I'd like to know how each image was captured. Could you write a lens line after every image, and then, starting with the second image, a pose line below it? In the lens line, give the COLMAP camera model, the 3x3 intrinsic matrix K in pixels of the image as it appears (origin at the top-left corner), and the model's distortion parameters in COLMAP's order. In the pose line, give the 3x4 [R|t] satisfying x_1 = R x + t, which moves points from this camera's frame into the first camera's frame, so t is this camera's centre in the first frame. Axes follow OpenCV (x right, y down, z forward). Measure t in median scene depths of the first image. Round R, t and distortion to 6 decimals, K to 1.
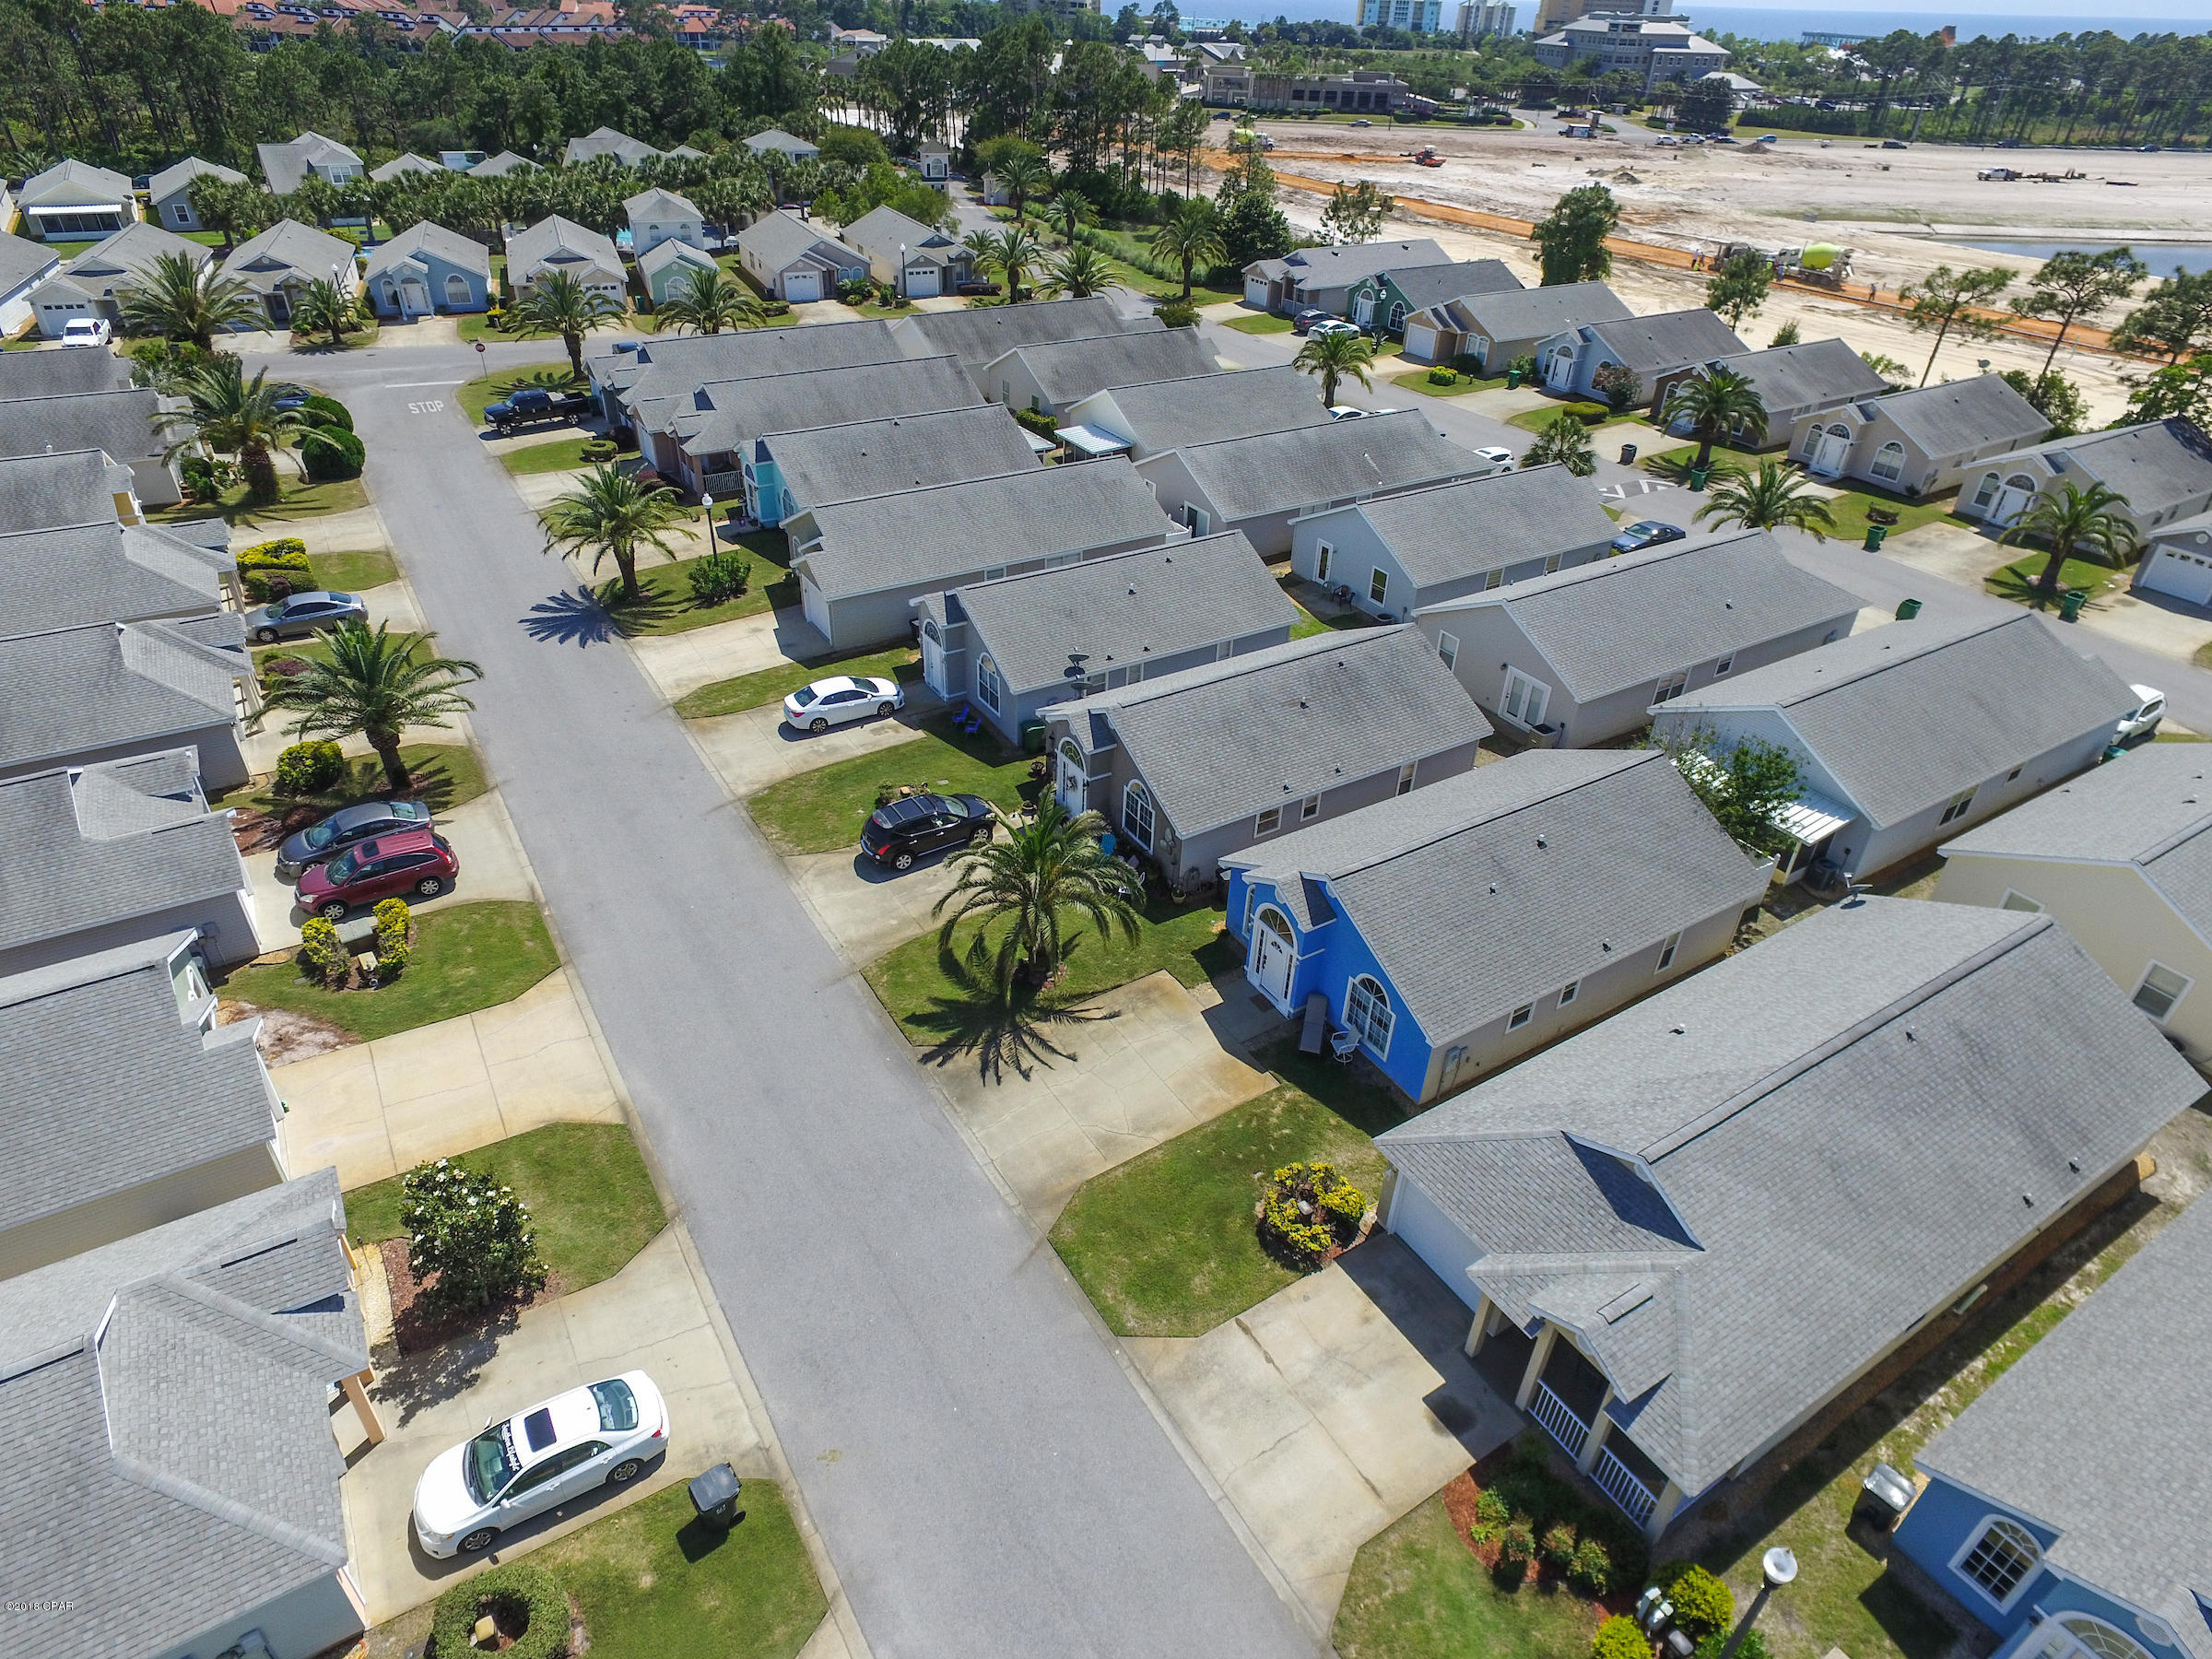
lens RADIAL K [[1260.1, 0, 1106.0], [0, 1260.1, 829.5], [0, 0, 1]] dist [0.000918, 0.000912]
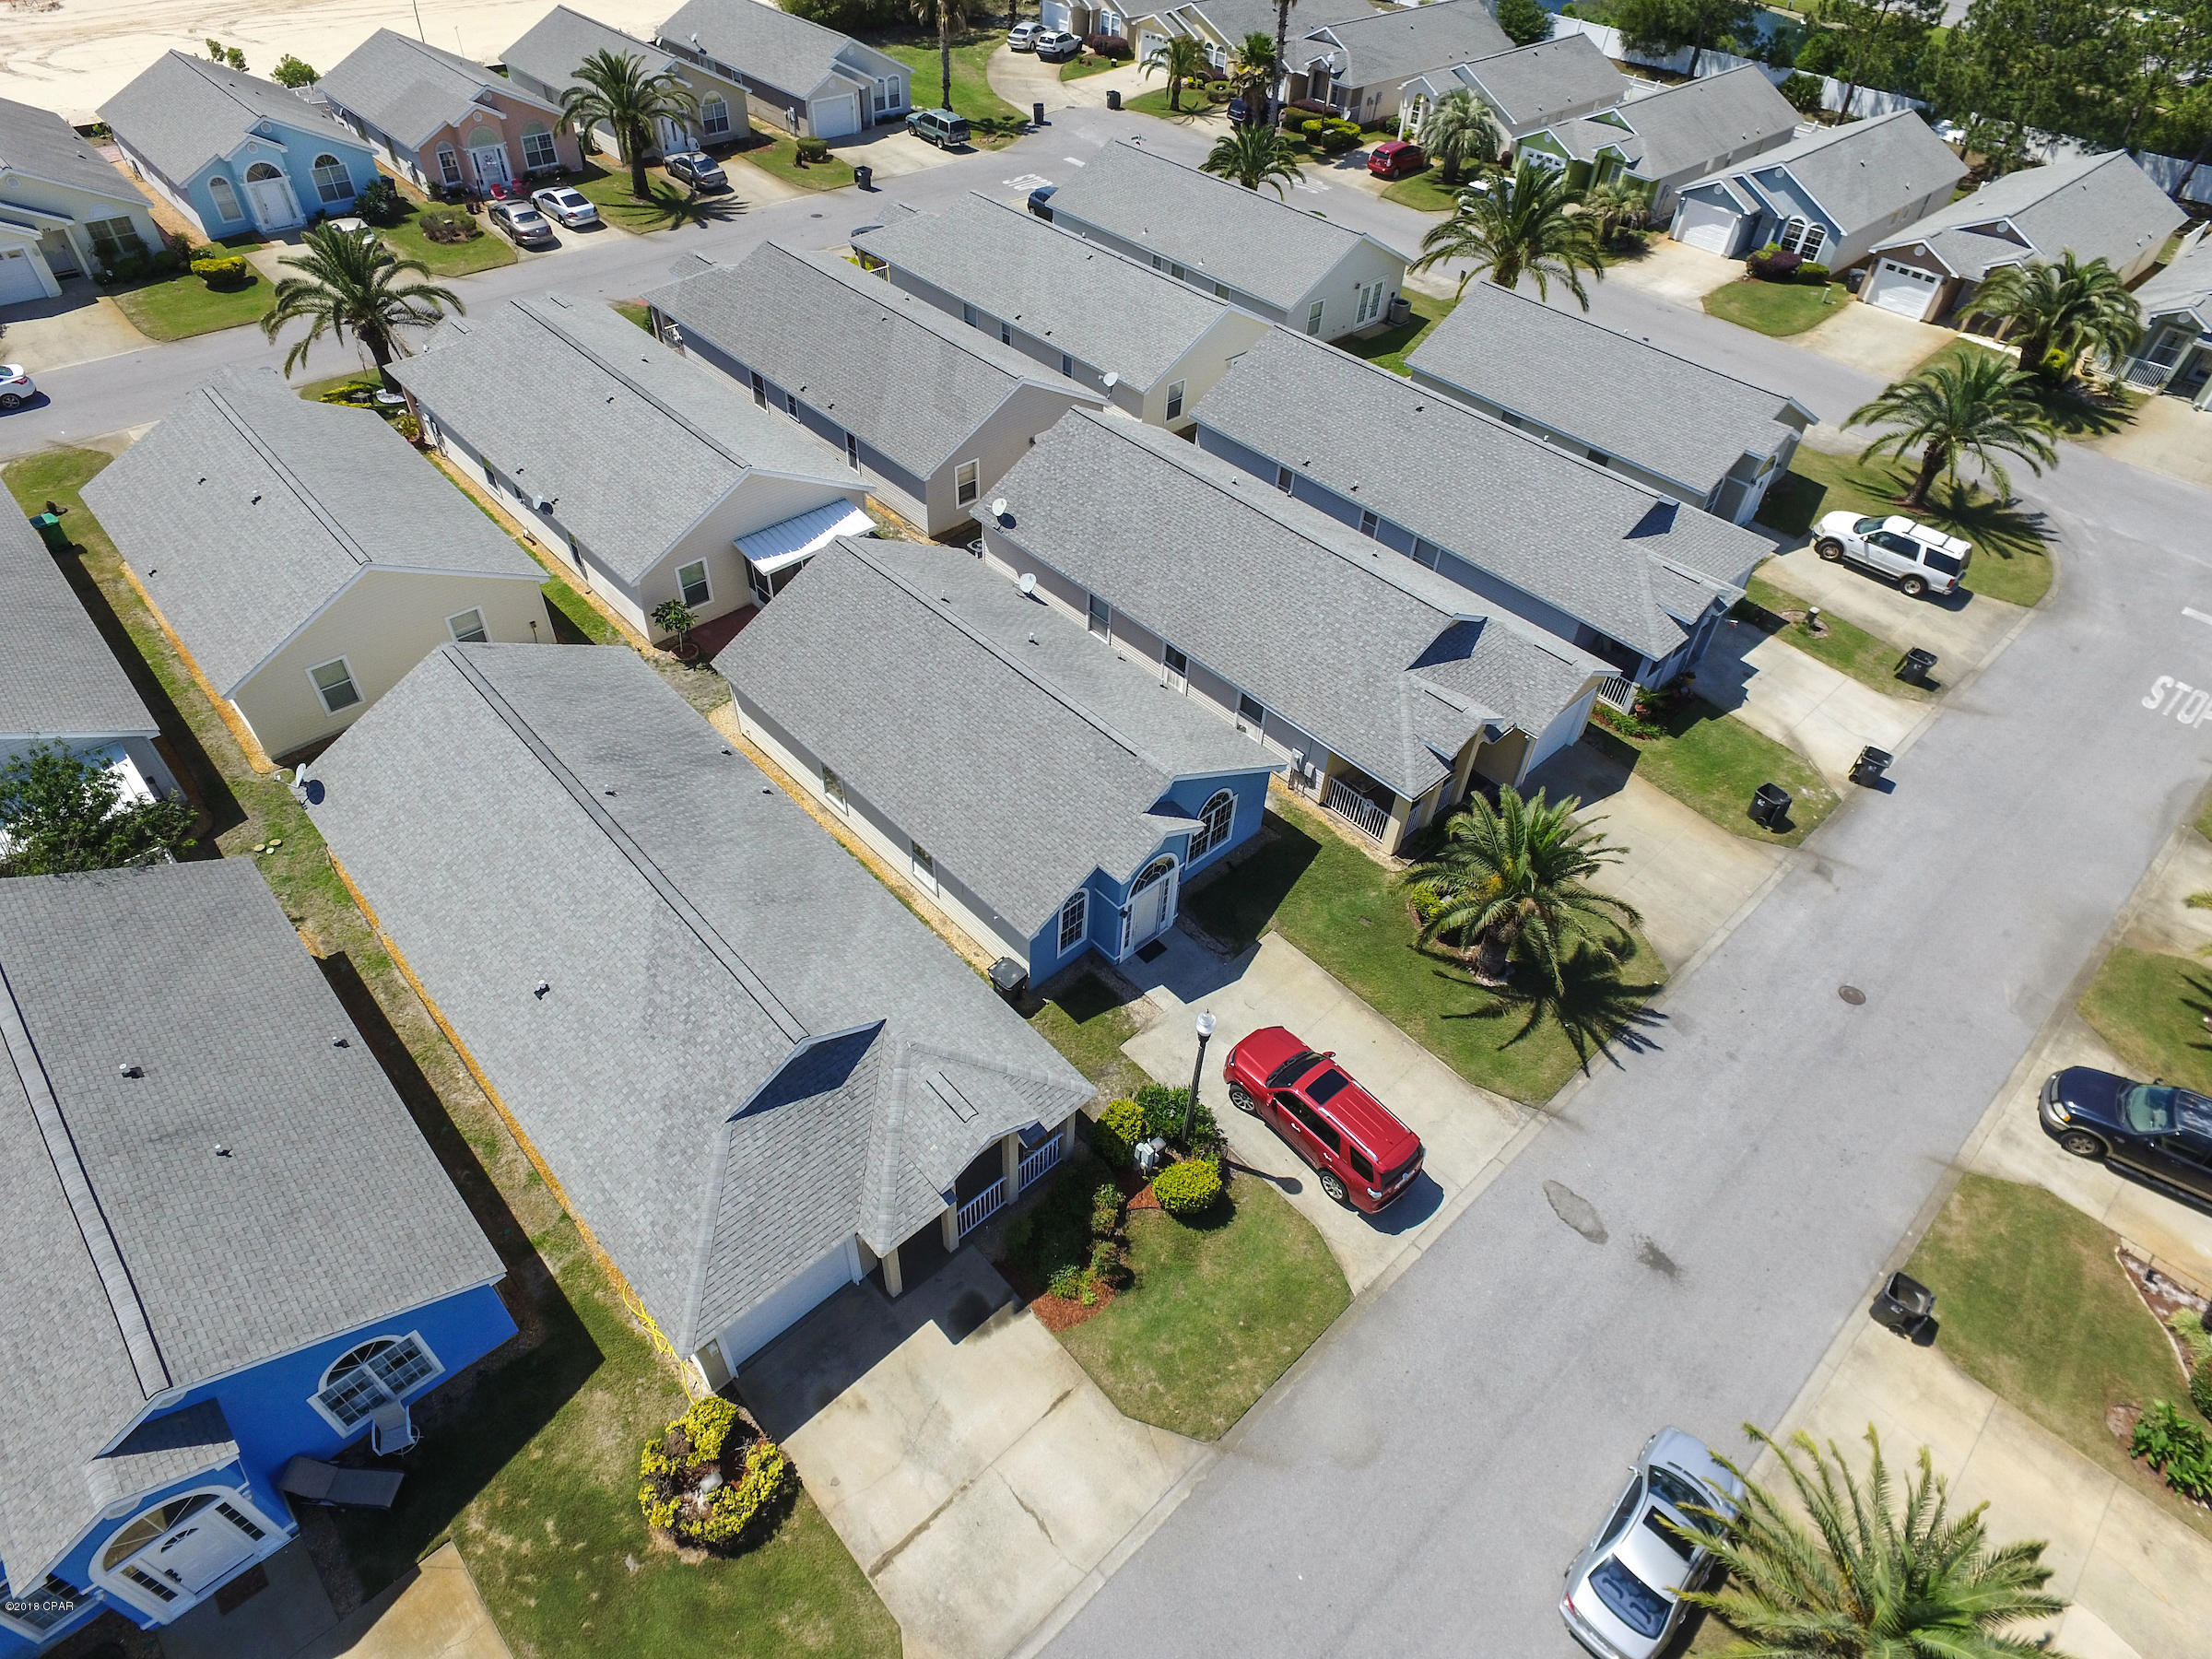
lens RADIAL K [[1260.1, 0, 1106.0], [0, 1260.1, 829.5], [0, 0, 1]] dist [0.000918, 0.000912]
pose [[-0.183669, -0.710129, 0.679693, -0.134614], [0.512799, 0.520693, 0.682580, -0.331605], [-0.838631, 0.473915, 0.268518, 0.475108]]
